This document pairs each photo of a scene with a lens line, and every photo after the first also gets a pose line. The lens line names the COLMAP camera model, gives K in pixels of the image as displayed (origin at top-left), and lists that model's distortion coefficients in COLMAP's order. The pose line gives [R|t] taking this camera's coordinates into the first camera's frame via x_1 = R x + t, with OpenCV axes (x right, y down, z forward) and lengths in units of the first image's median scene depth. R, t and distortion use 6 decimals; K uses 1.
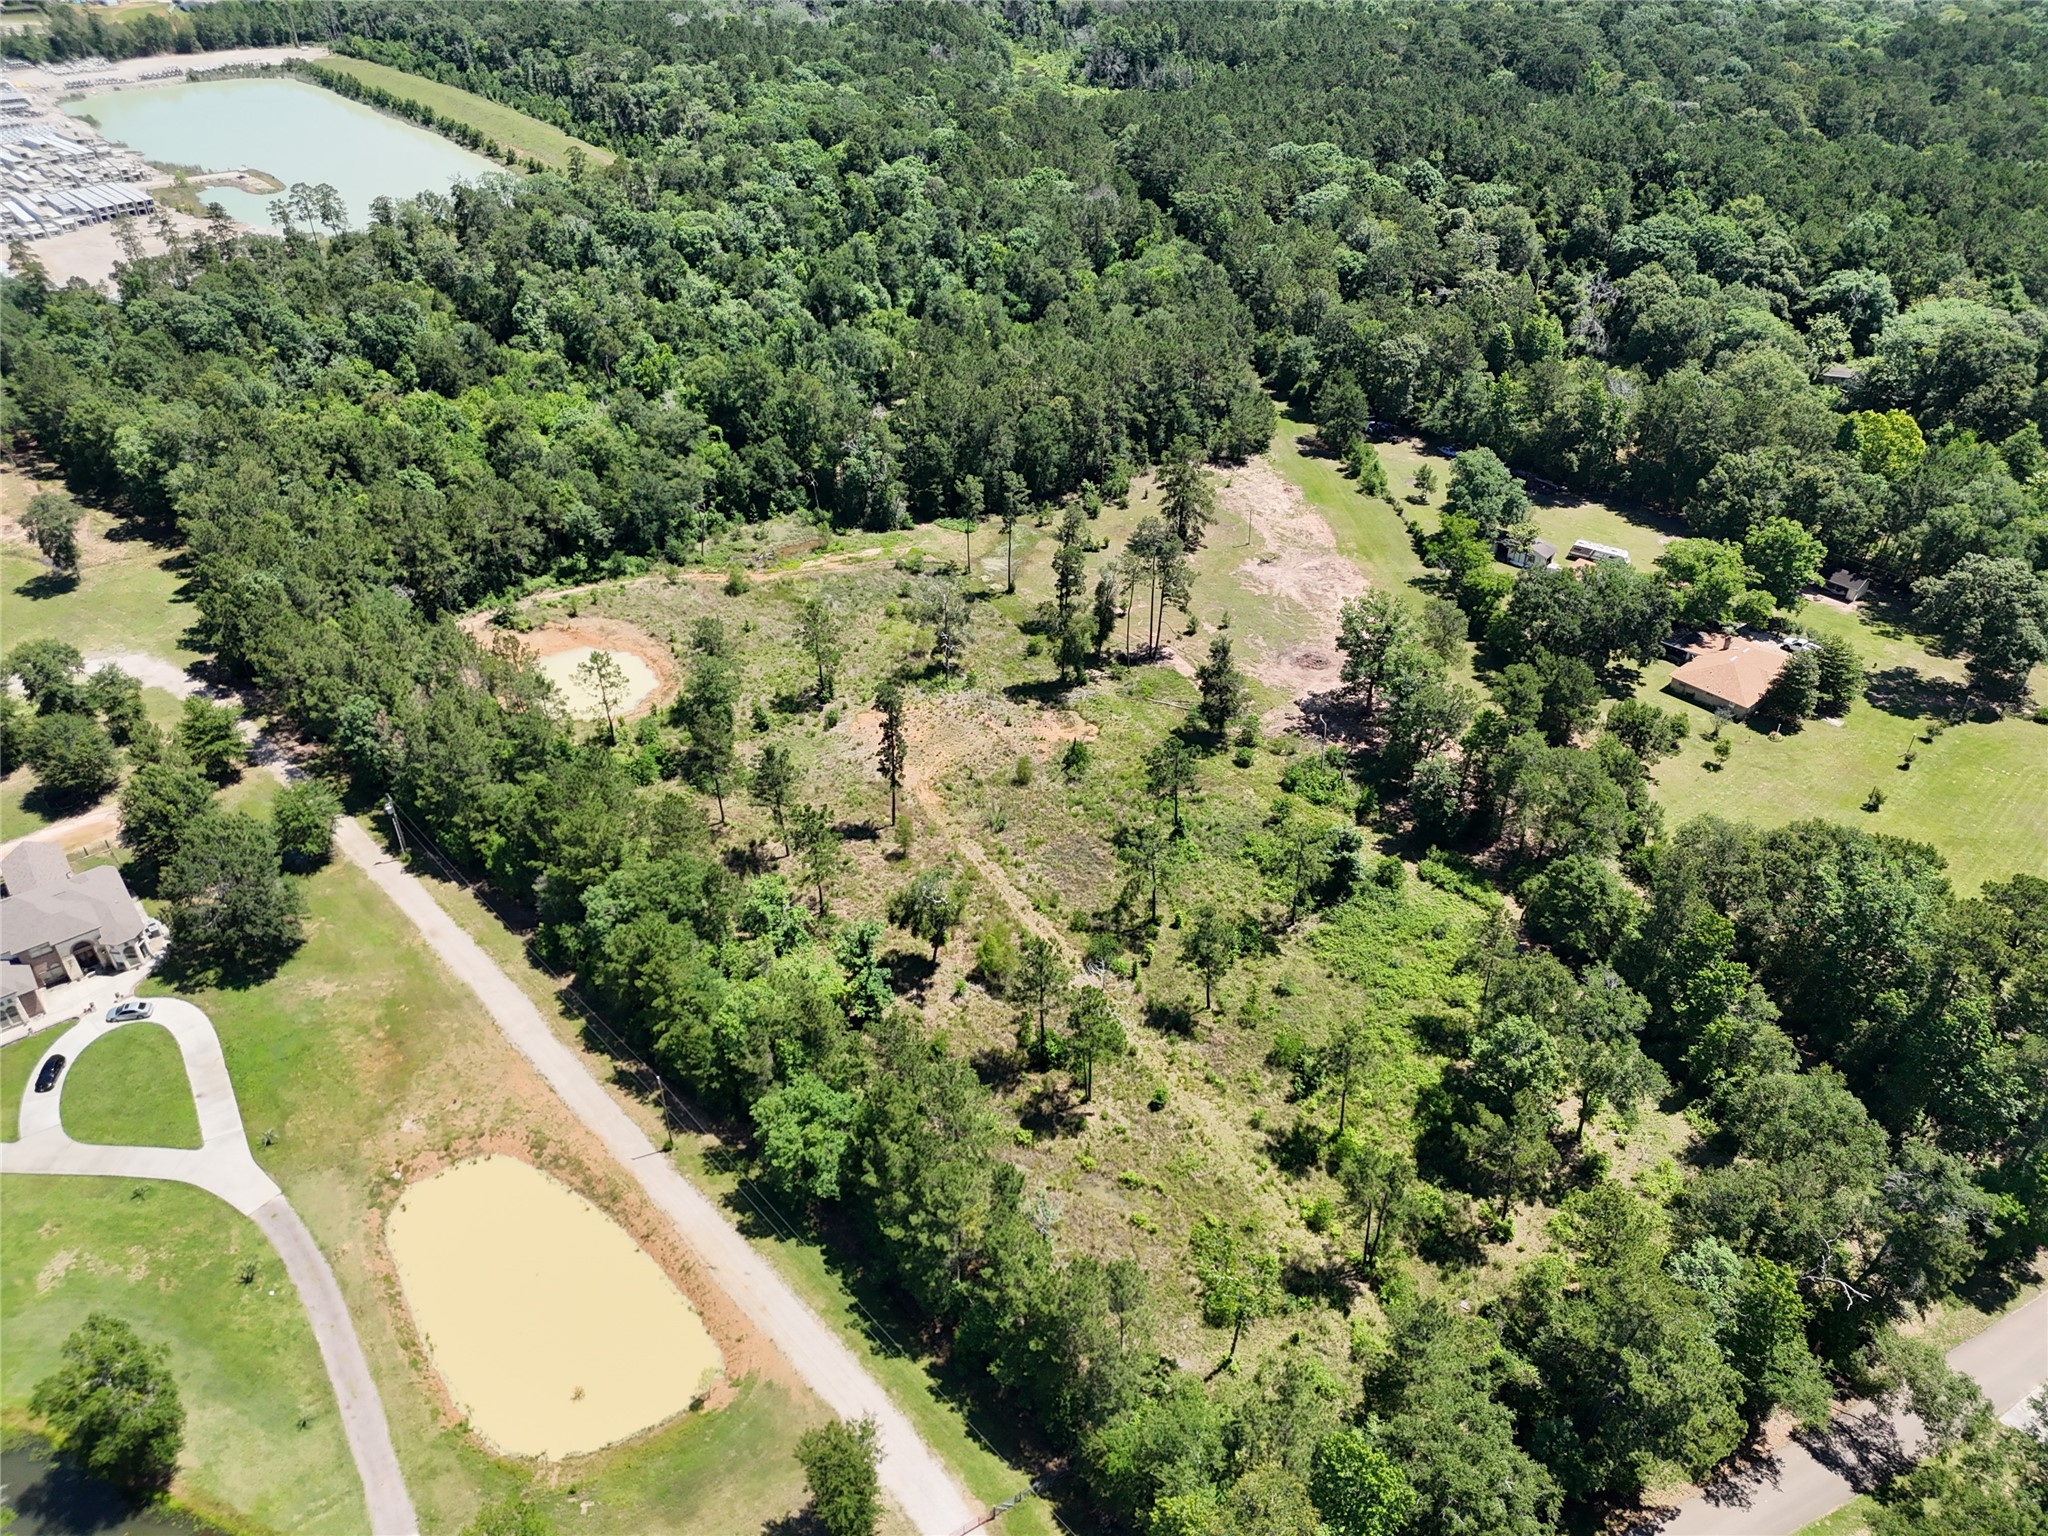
lens RADIAL K [[1502.6, 0, 1027.4], [0, 1502.6, 763.1], [0, 0, 1]] dist [0.077604, -0.080208]
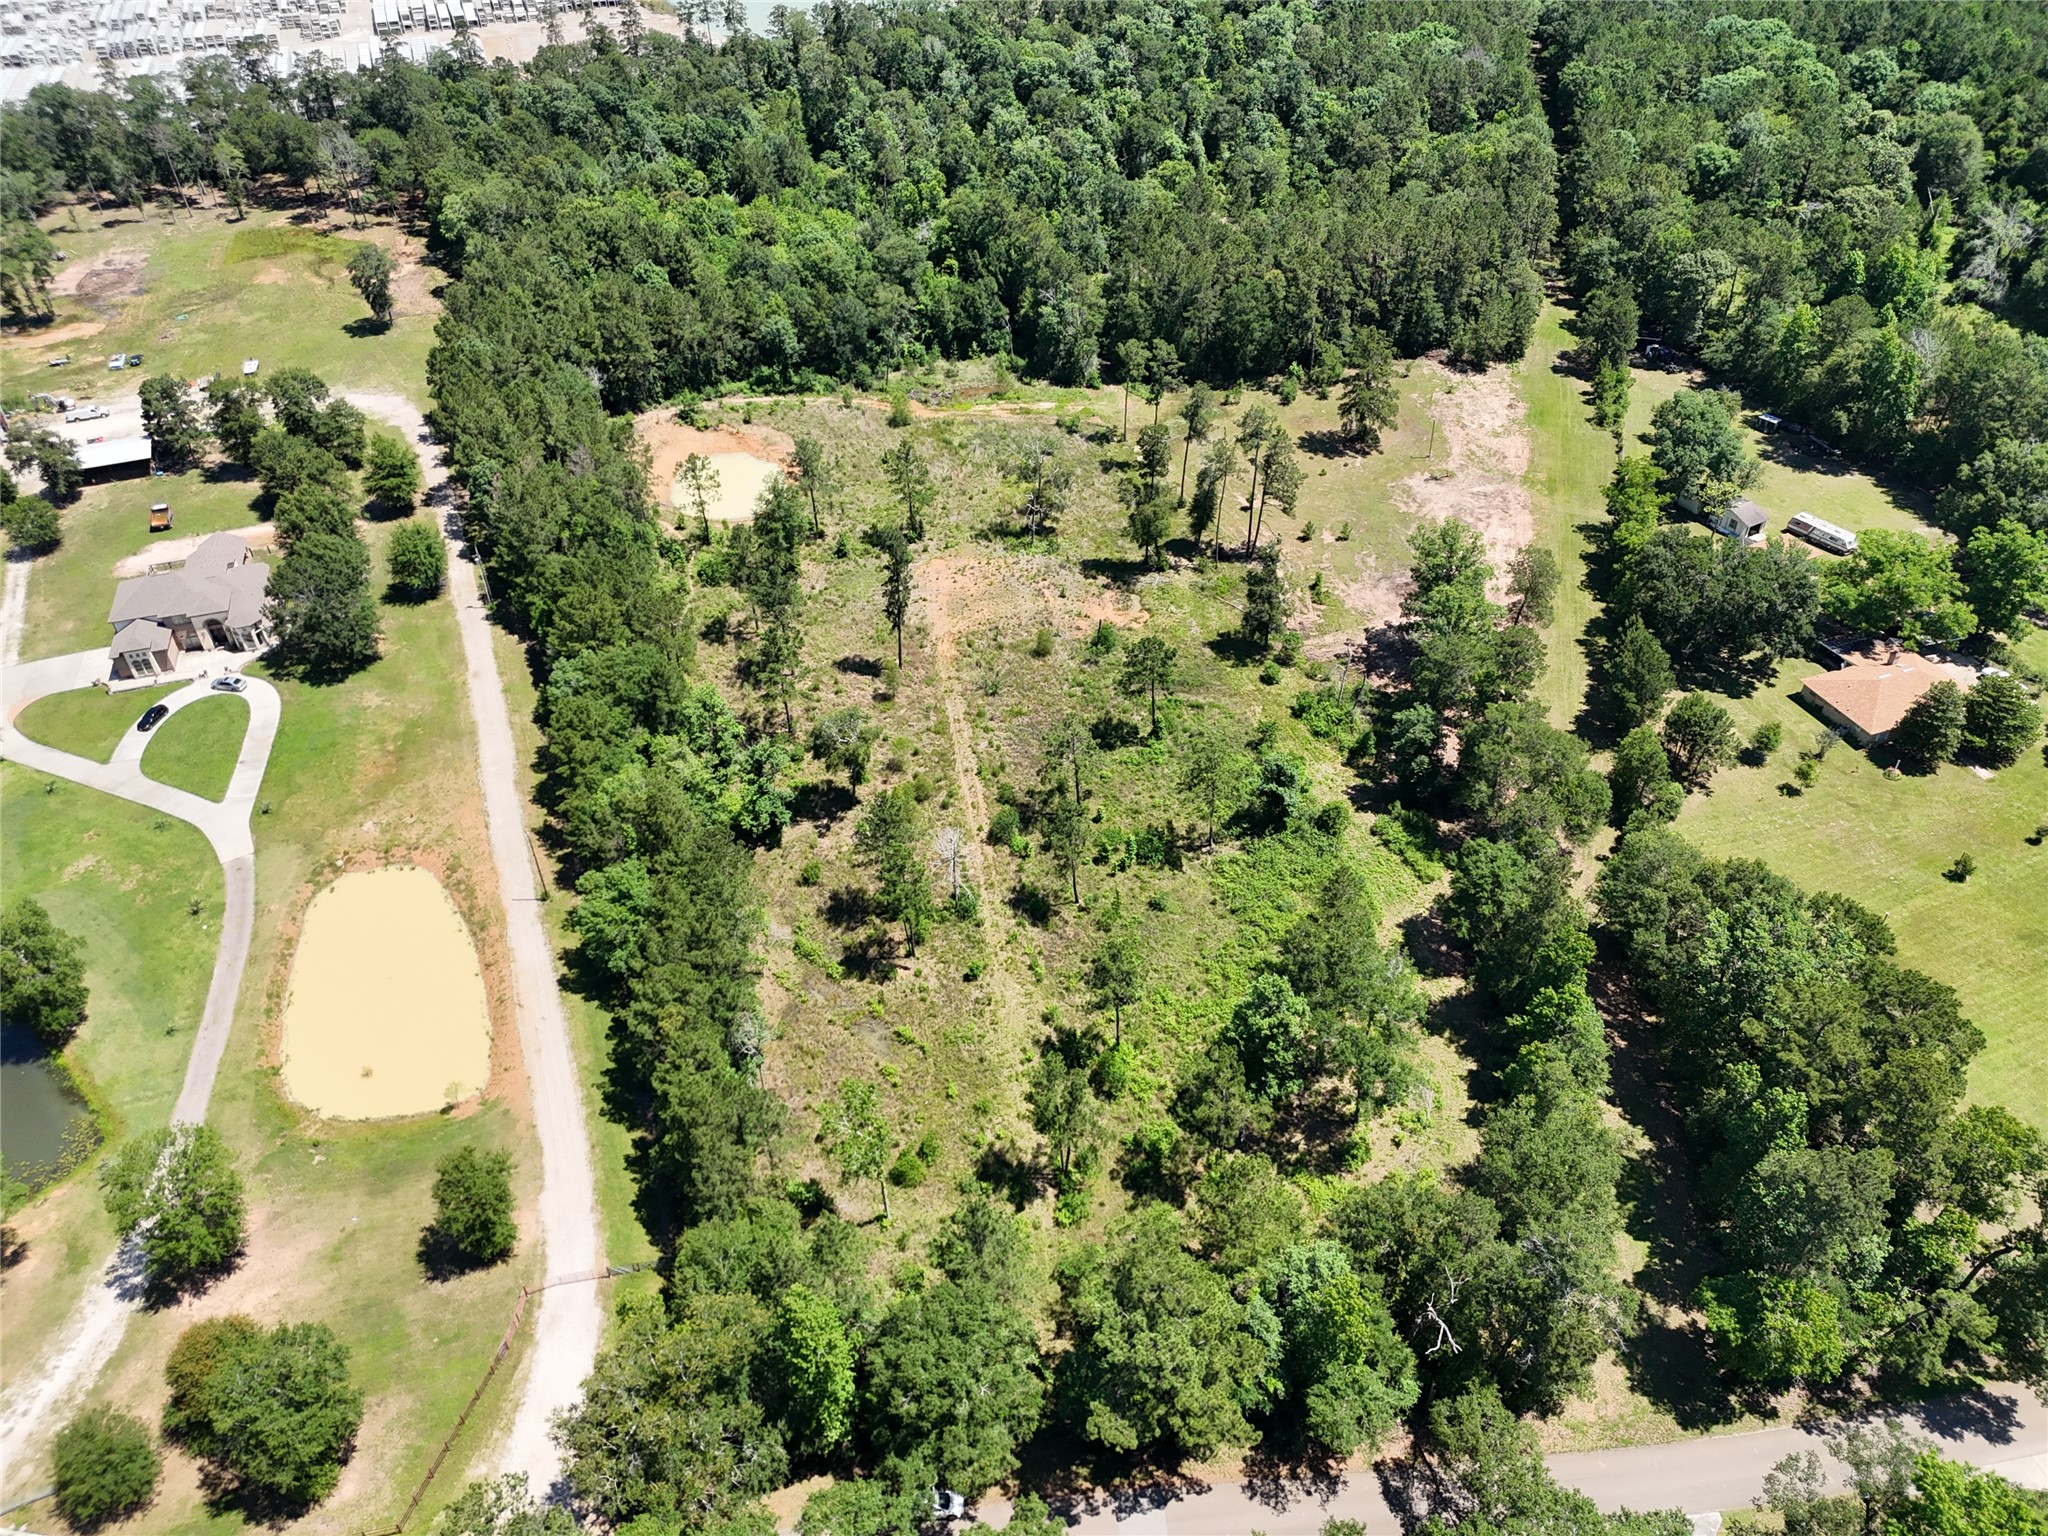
lens RADIAL K [[1502.6, 0, 1027.4], [0, 1502.6, 763.1], [0, 0, 1]] dist [0.077604, -0.080208]
pose [[0.932913, 0.218603, -0.286157, 0.278130], [-0.192505, 0.974329, 0.116724, -0.029396], [0.304327, -0.053807, 0.951047, 0.038193]]
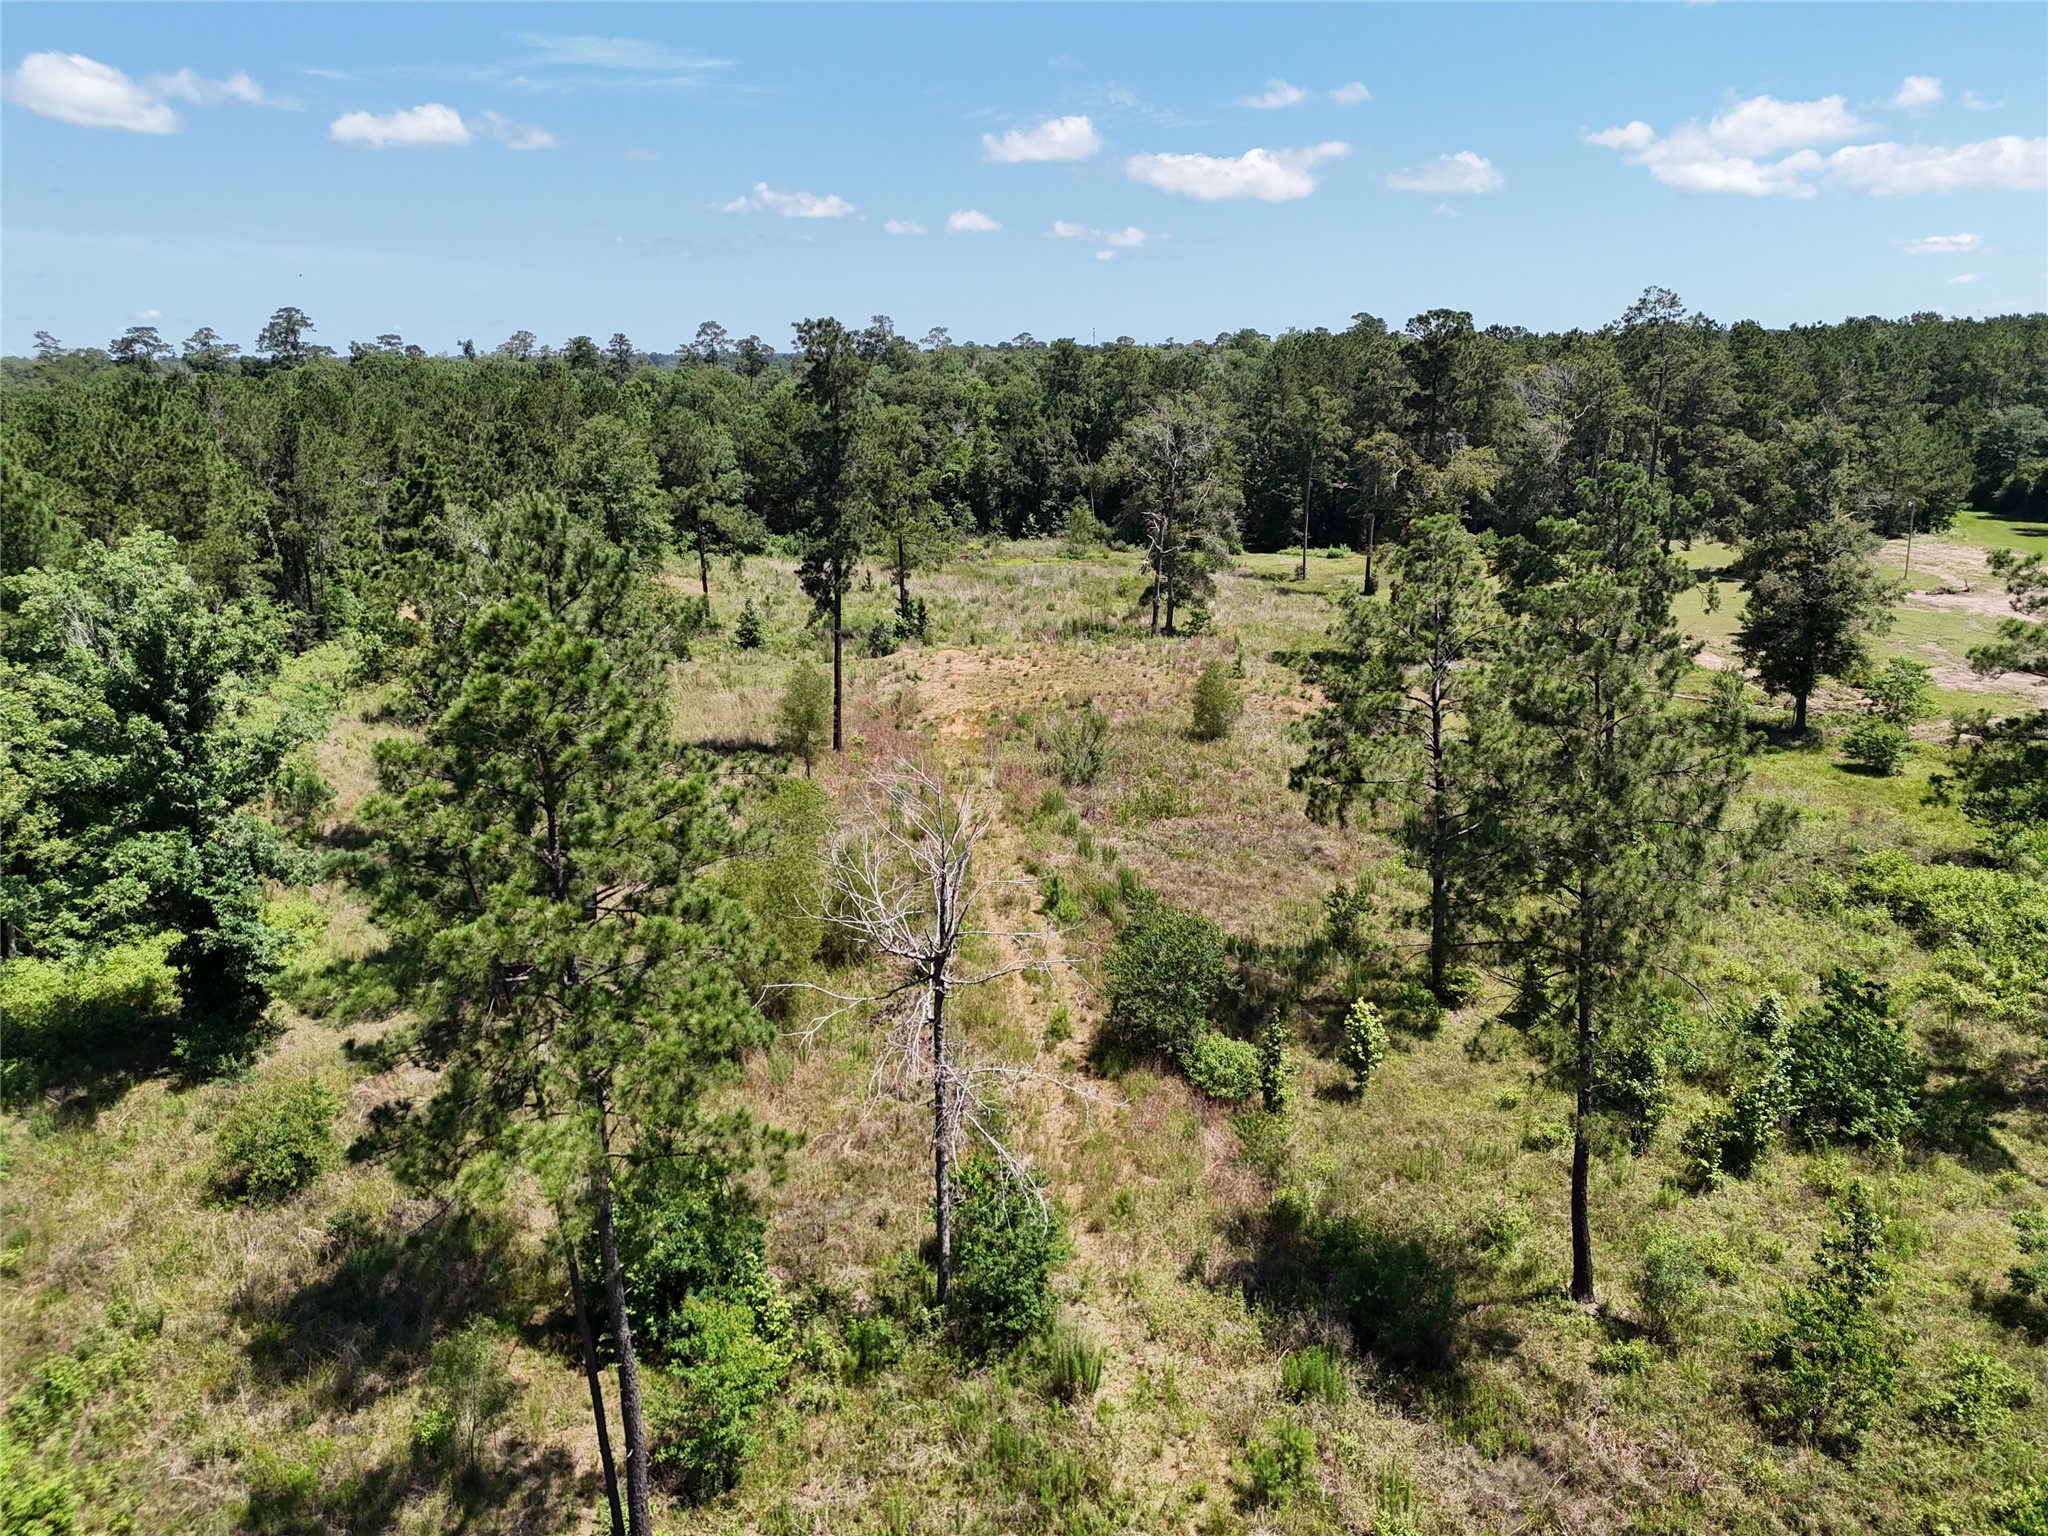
lens RADIAL K [[1502.6, 0, 1027.4], [0, 1502.6, 763.1], [0, 0, 1]] dist [0.077604, -0.080208]
pose [[0.922300, 0.095528, -0.374483, 0.095218], [-0.211932, 0.935300, -0.283369, 0.132867], [0.323184, 0.340716, 0.882873, 0.618263]]
